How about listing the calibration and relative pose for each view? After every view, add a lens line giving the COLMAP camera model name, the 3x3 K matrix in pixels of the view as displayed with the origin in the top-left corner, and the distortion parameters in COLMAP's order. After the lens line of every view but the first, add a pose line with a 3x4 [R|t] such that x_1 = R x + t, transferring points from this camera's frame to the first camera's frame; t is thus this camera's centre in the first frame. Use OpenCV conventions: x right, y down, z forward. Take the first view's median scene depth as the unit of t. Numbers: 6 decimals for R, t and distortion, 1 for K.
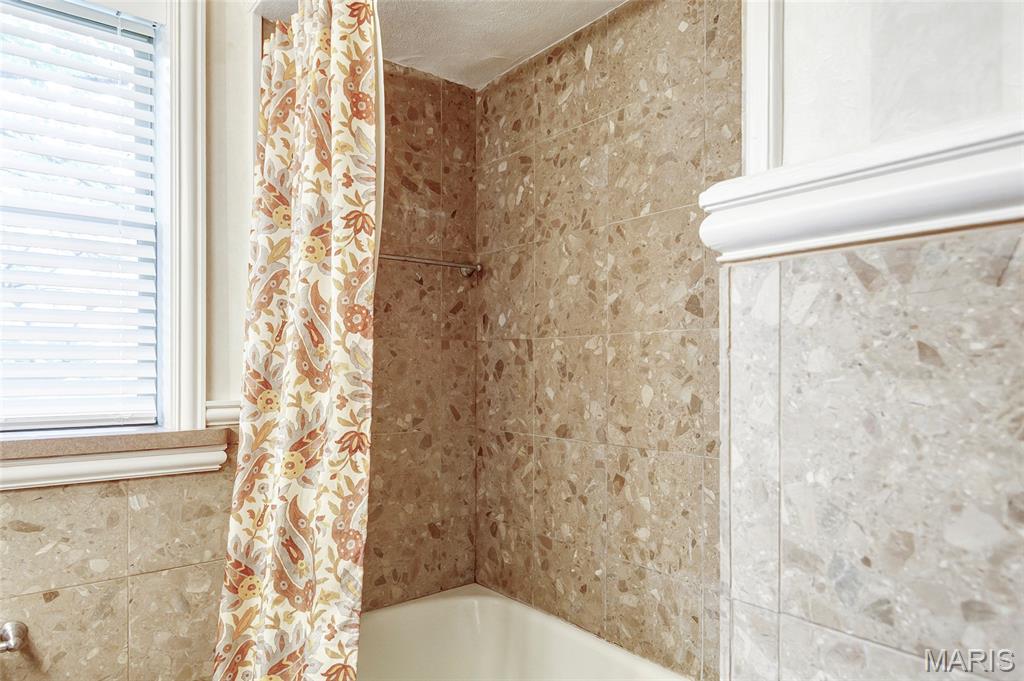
lens RADIAL K [[645.7, 0, 511.0], [0, 645.7, 367.0], [0, 0, 1]] dist [0.012767, -0.005313]
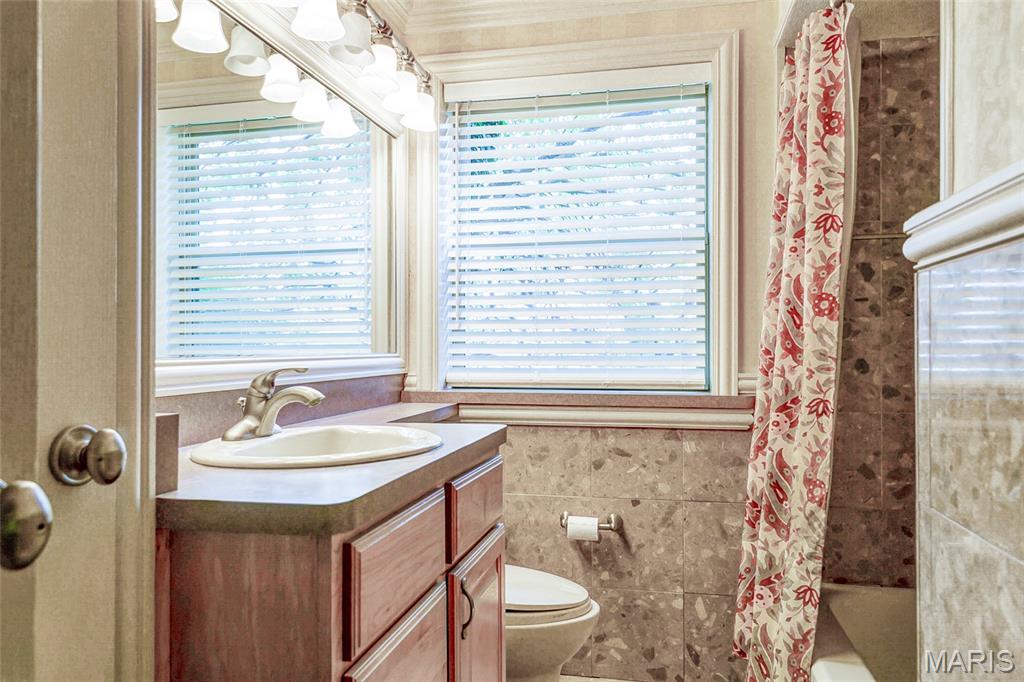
lens RADIAL K [[757.6, 0, 512.0], [0, 757.6, 341.0], [0, 0, 1]] dist [-0.001010, -0.000530]
pose [[0.645240, -0.007280, -0.763945, 0.446599], [-0.000641, 0.999949, -0.010070, 0.006882], [0.763980, 0.006987, 0.645202, -0.337115]]
